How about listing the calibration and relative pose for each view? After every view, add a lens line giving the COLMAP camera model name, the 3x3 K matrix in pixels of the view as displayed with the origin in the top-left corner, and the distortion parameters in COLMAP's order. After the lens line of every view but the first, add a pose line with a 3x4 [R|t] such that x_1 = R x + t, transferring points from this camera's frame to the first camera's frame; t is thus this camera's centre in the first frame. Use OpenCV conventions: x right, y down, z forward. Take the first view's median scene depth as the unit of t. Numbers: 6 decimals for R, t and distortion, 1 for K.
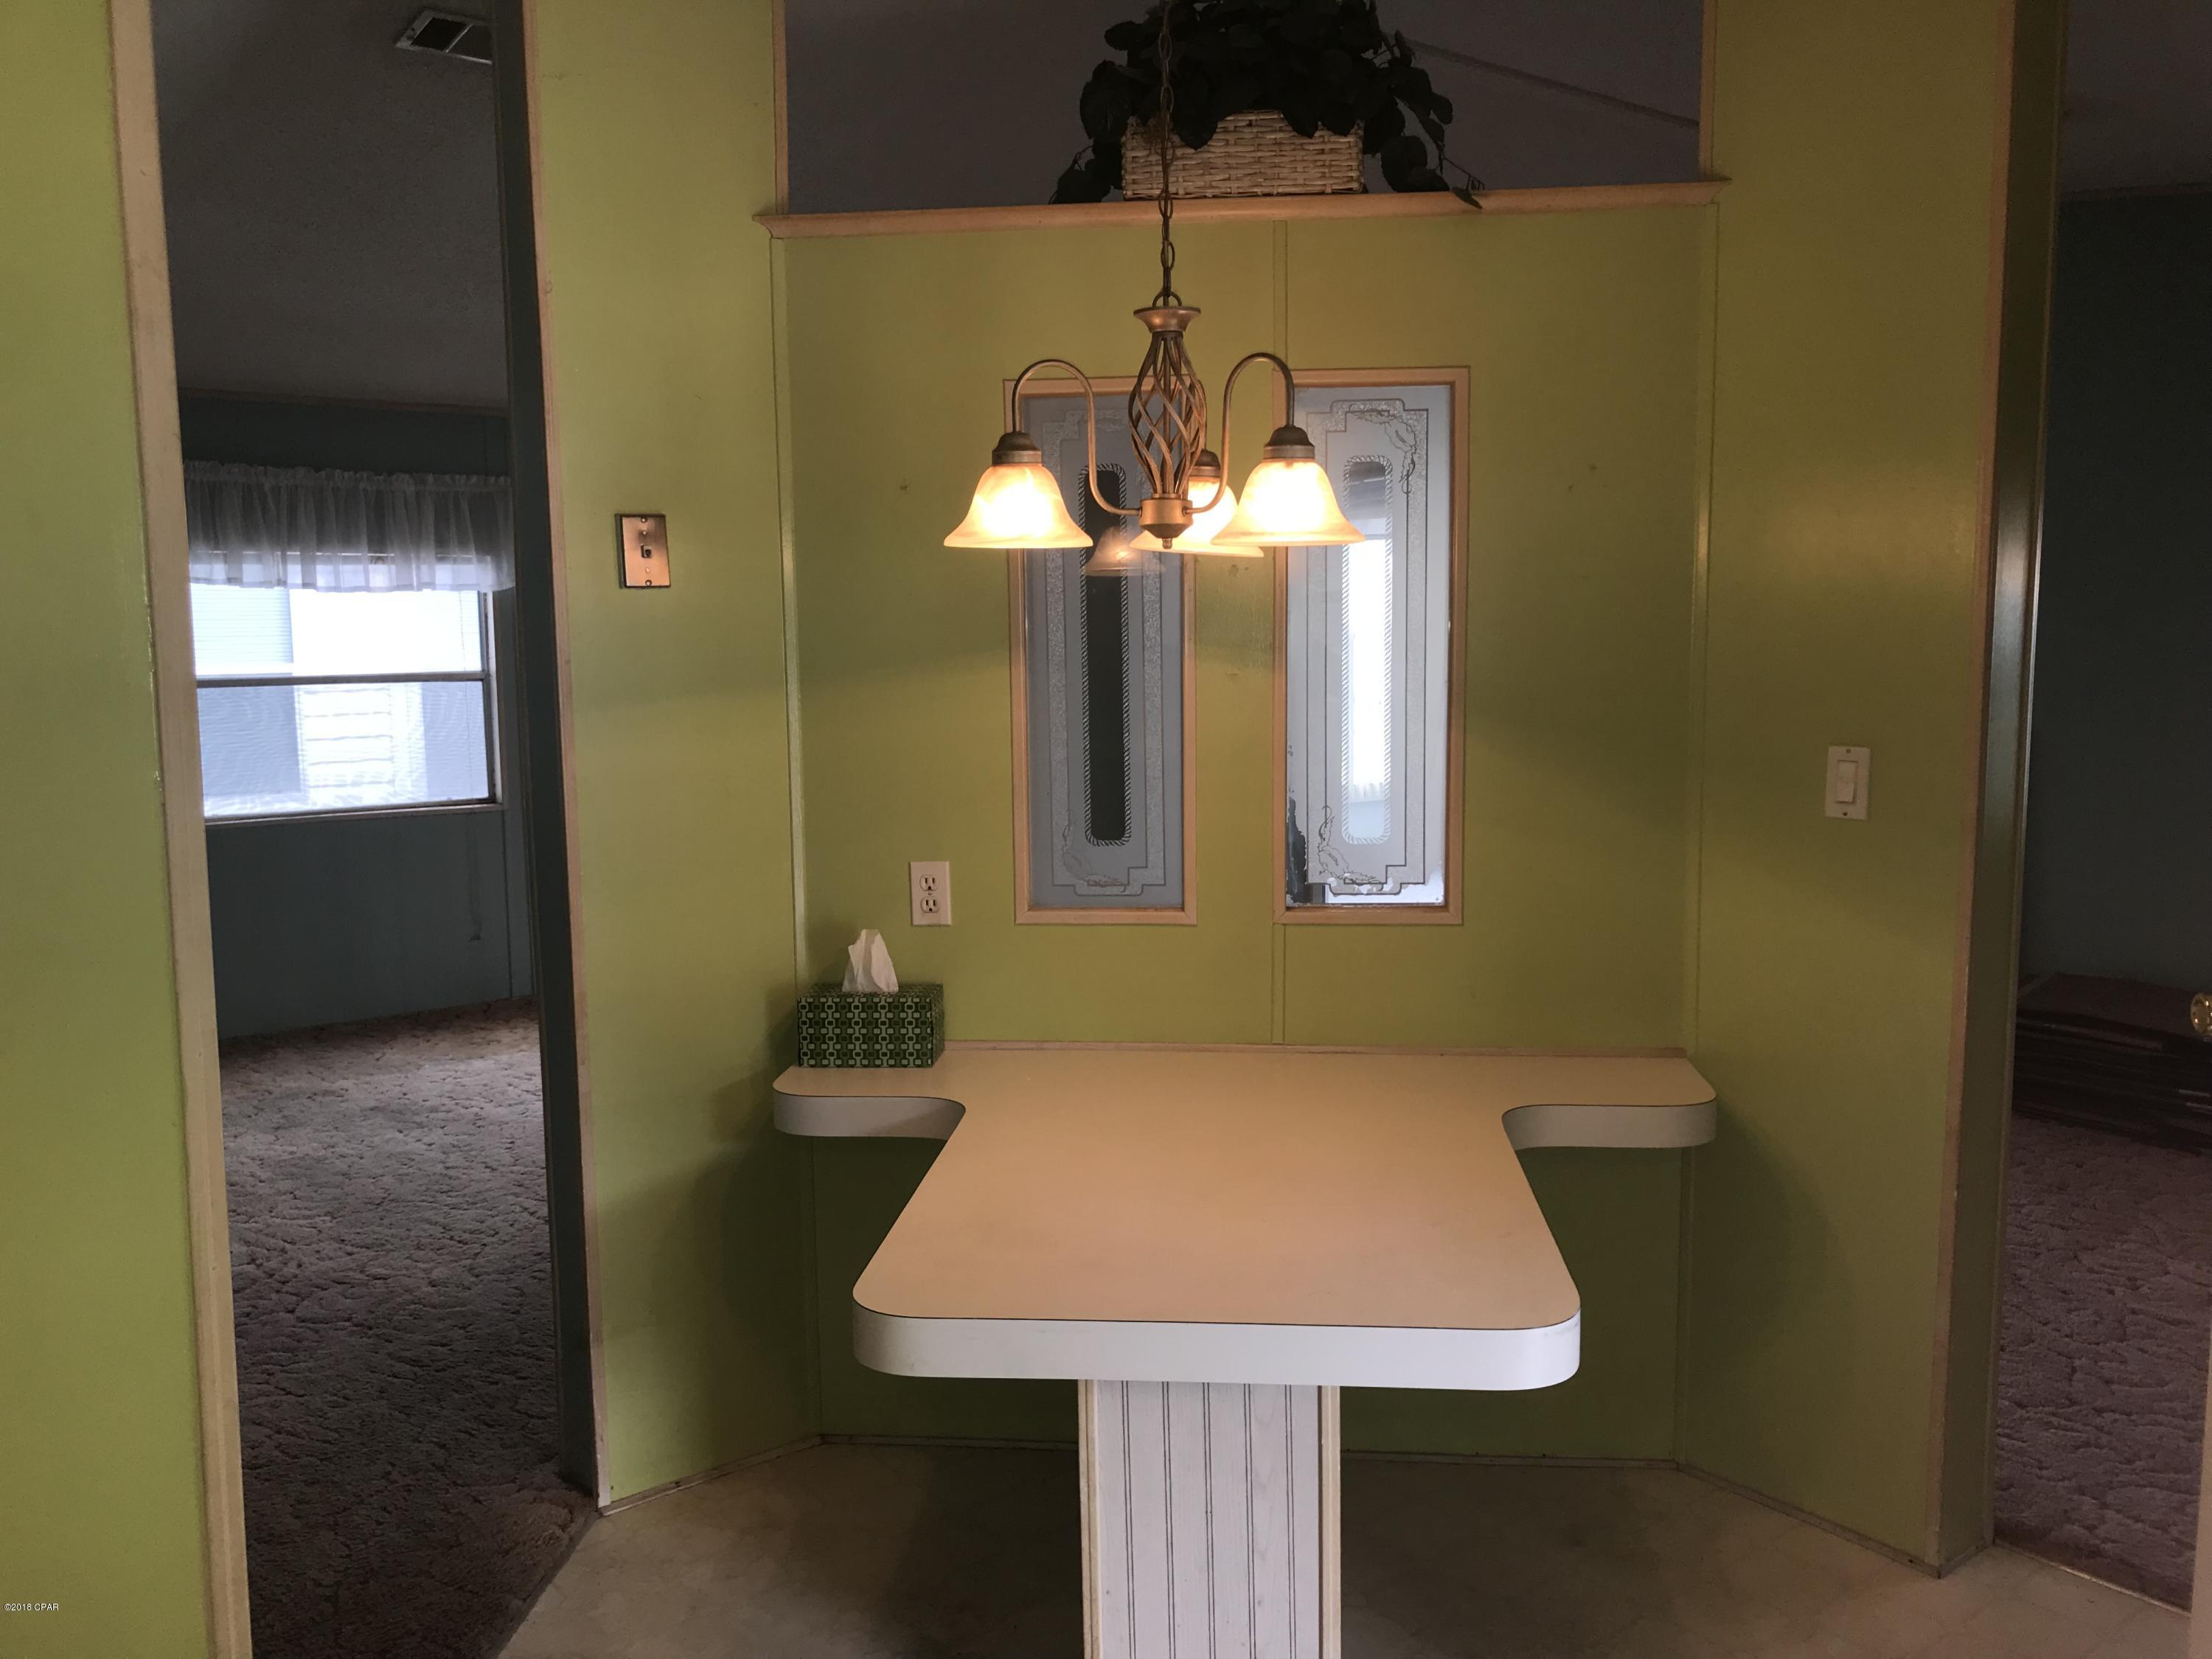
lens RADIAL K [[1858.5, 0, 1106.0], [0, 1858.5, 829.5], [0, 0, 1]] dist [0.000436, 0.297763]
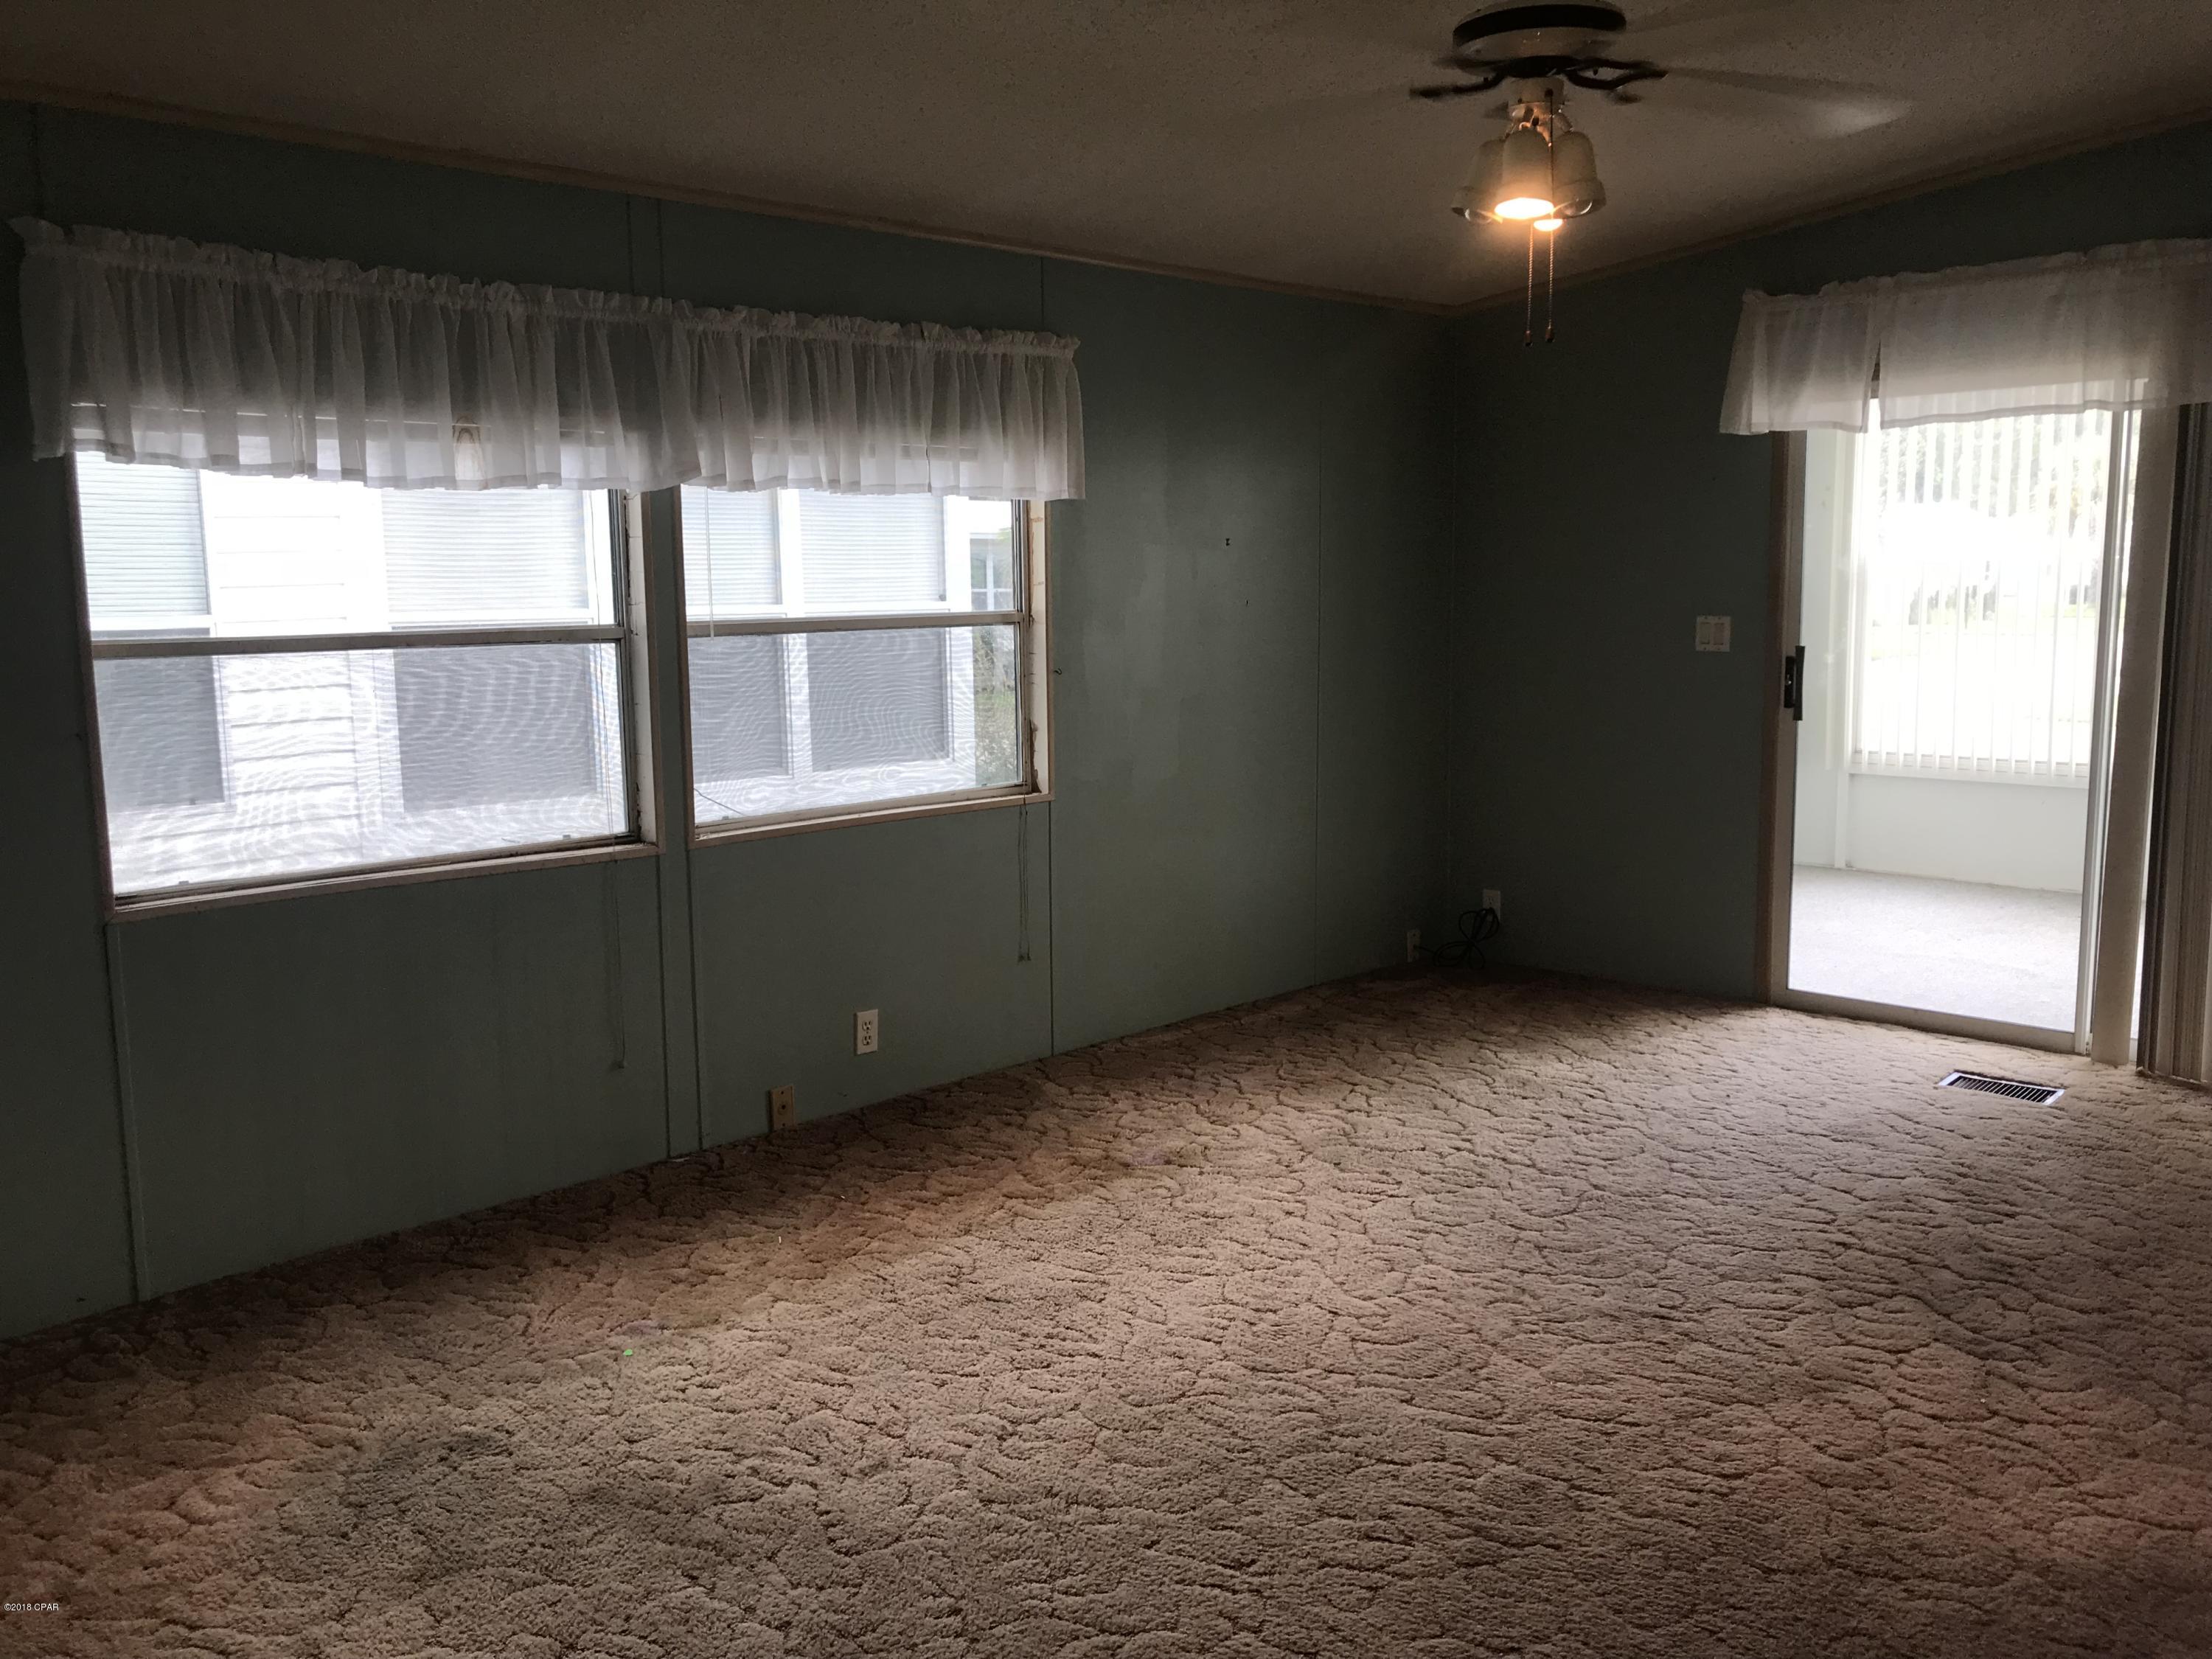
lens RADIAL K [[1858.5, 0, 1106.0], [0, 1858.5, 829.5], [0, 0, 1]] dist [0.000436, 0.297763]
pose [[0.996468, -0.014129, 0.082777, -0.239185], [0.012709, 0.999763, 0.017650, -0.028666], [-0.083007, -0.016536, 0.996412, 0.401759]]
